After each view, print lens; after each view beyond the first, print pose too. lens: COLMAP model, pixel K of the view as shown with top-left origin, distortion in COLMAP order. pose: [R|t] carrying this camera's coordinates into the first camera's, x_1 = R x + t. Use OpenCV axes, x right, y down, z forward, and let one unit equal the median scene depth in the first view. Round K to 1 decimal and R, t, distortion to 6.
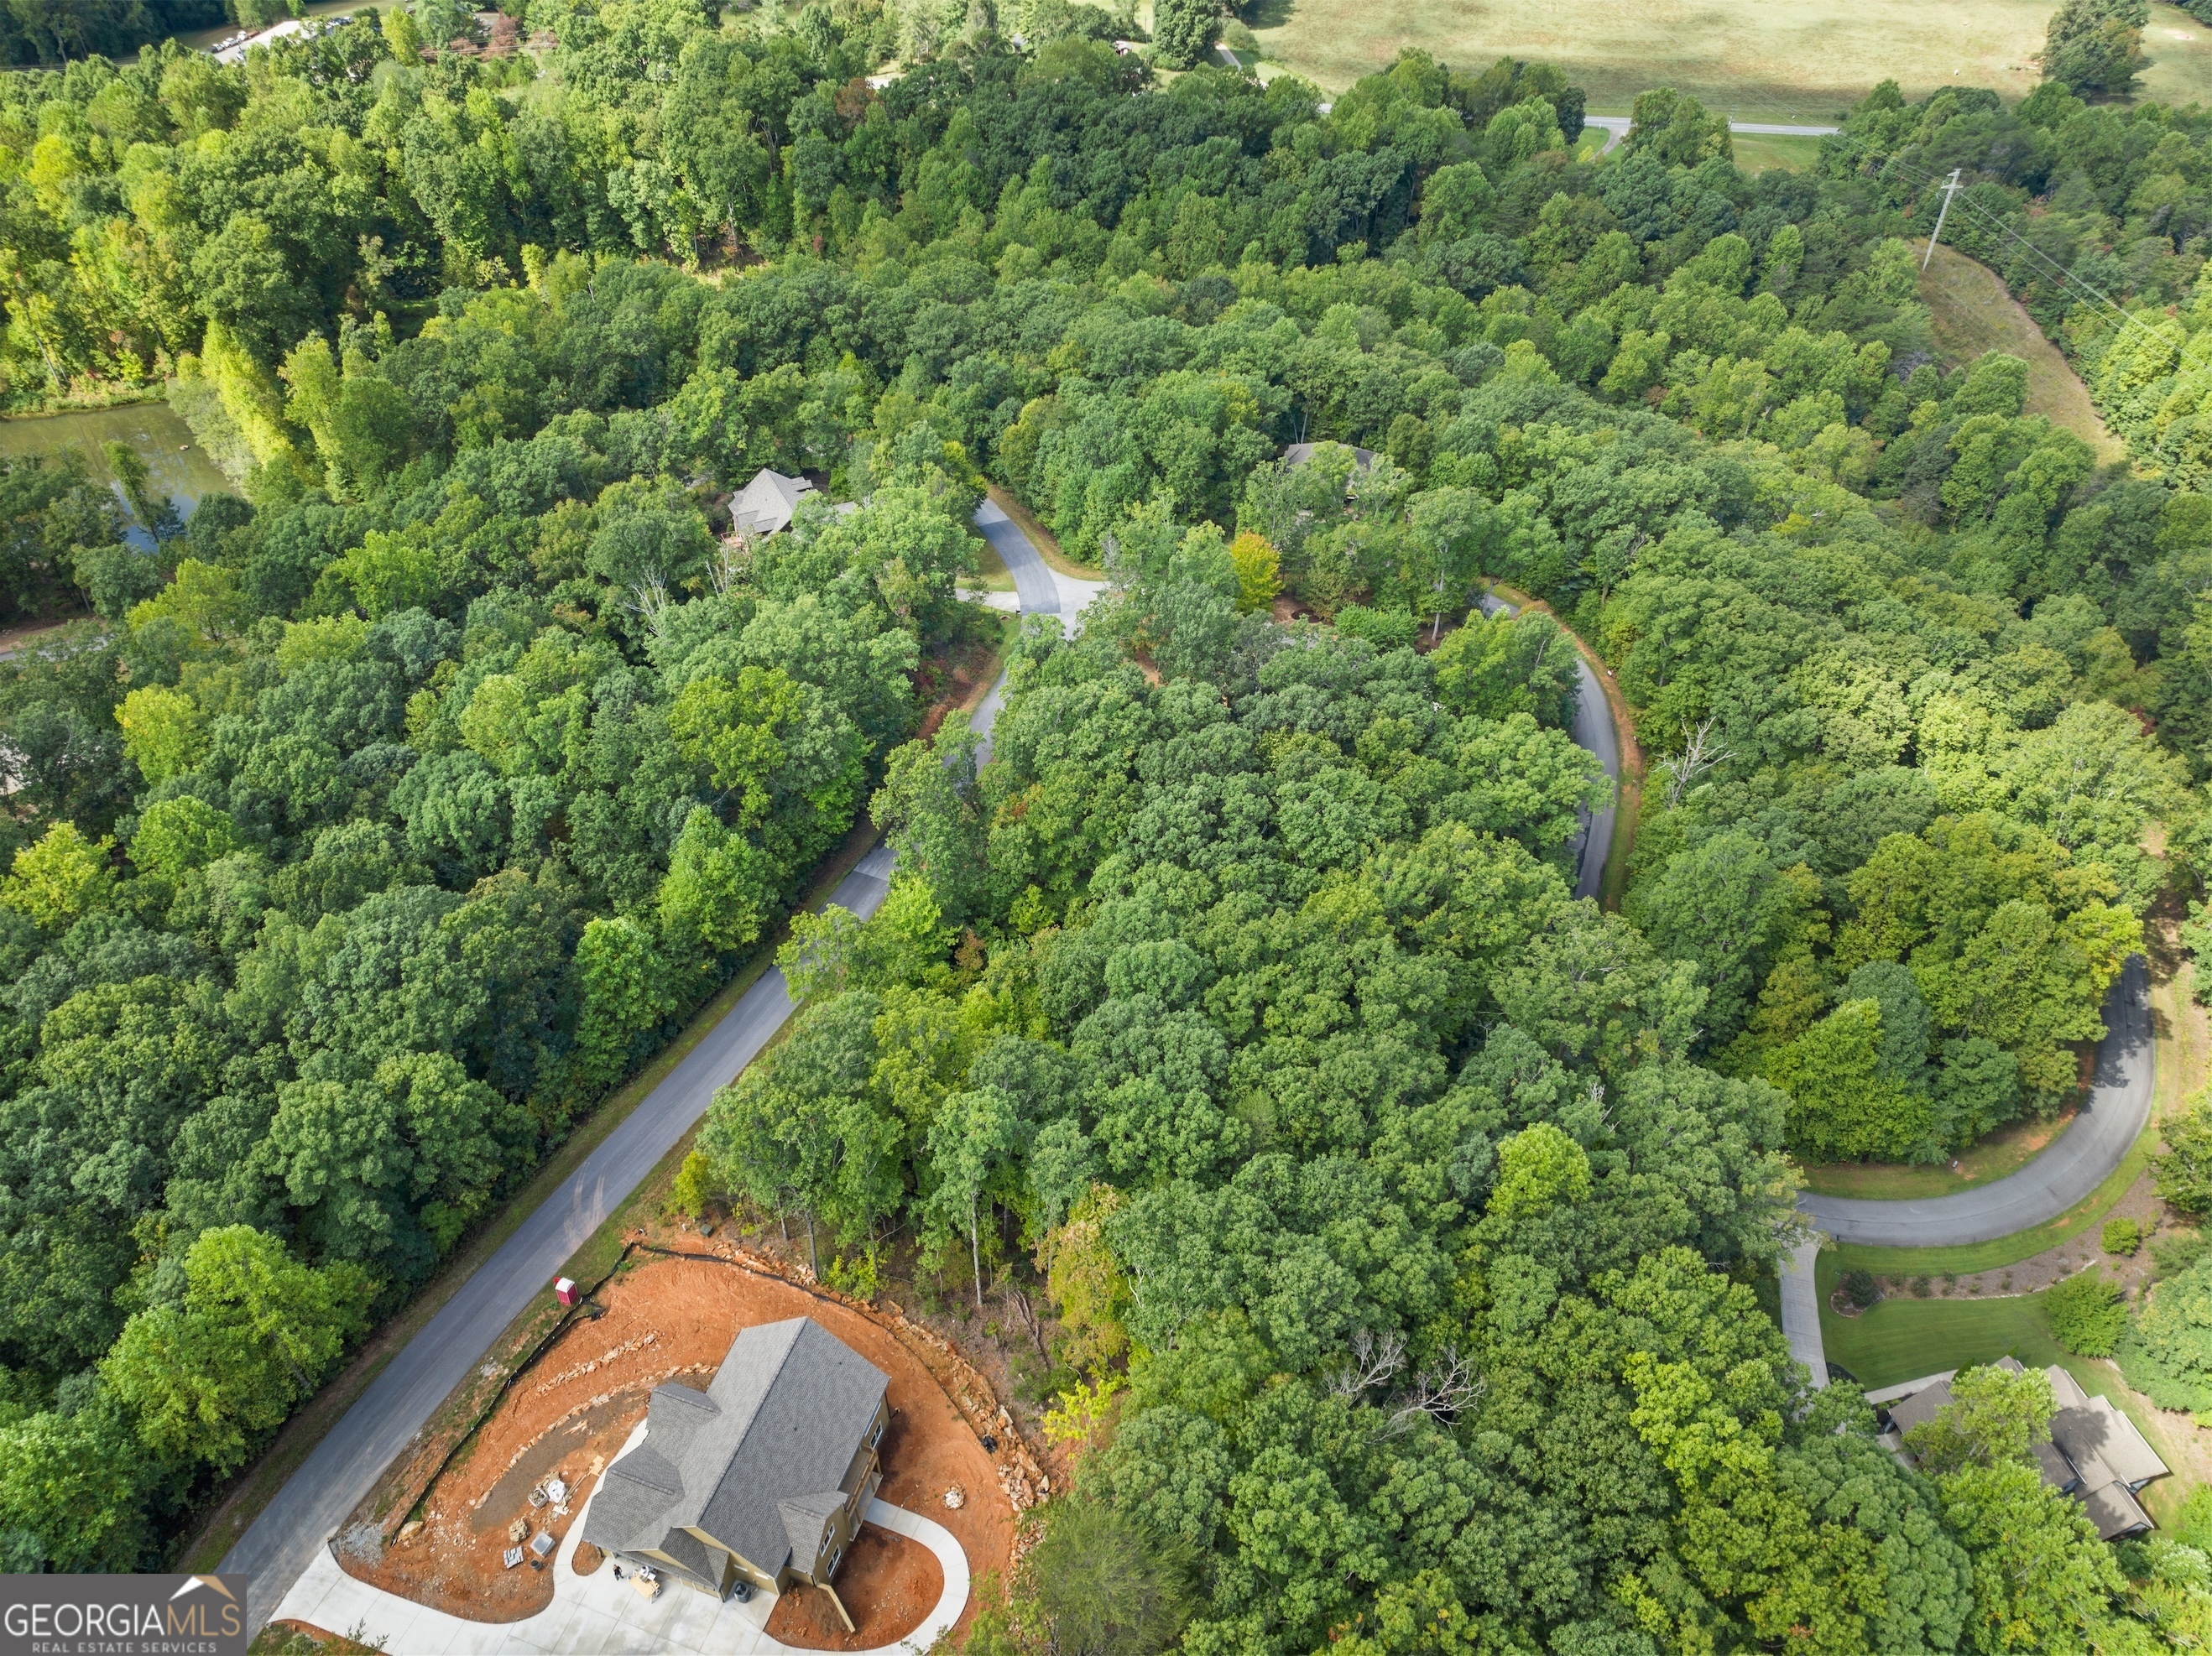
lens RADIAL K [[1571.4, 0, 1101.9], [0, 1571.4, 811.5], [0, 0, 1]] dist [-0.045861, 0.018457]
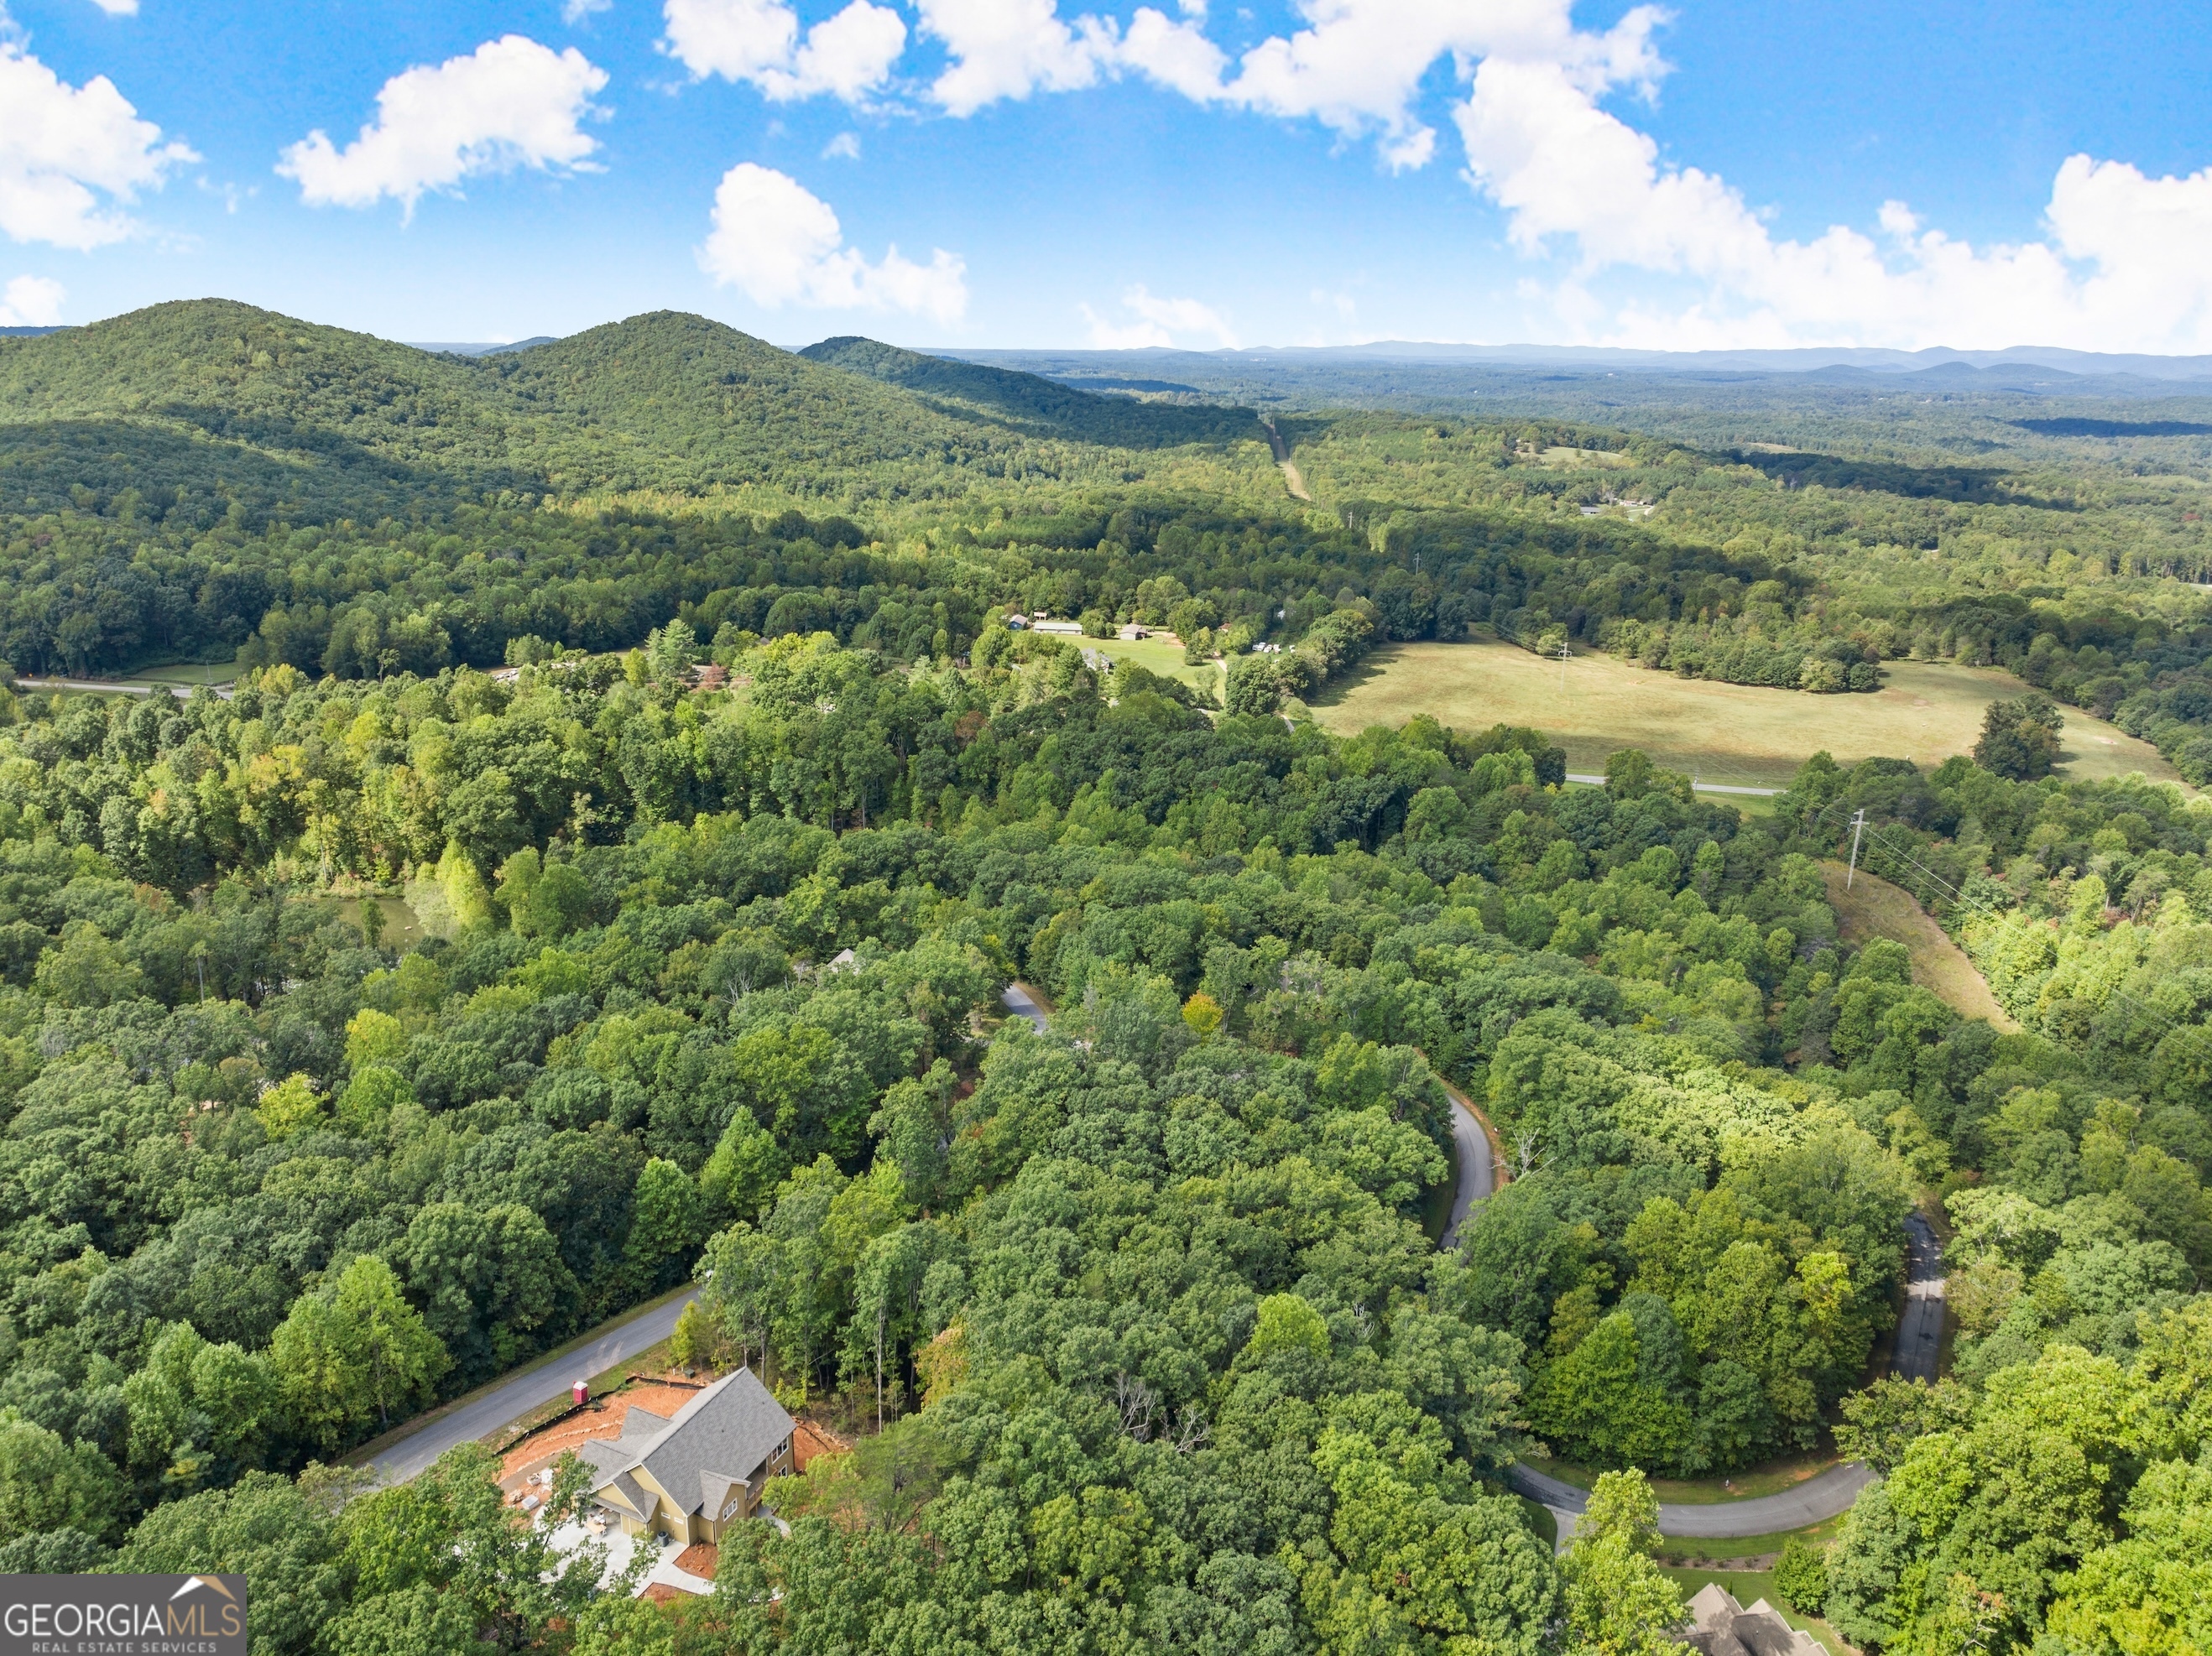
lens RADIAL K [[1576.1, 0, 1108.2], [0, 1576.1, 798.6], [0, 0, 1]] dist [-0.013026, -0.051411]
pose [[0.994999, 0.047213, -0.088022, 0.087147], [-0.079714, 0.906354, -0.414932, 0.154501], [0.060189, 0.419874, 0.905584, -0.176335]]
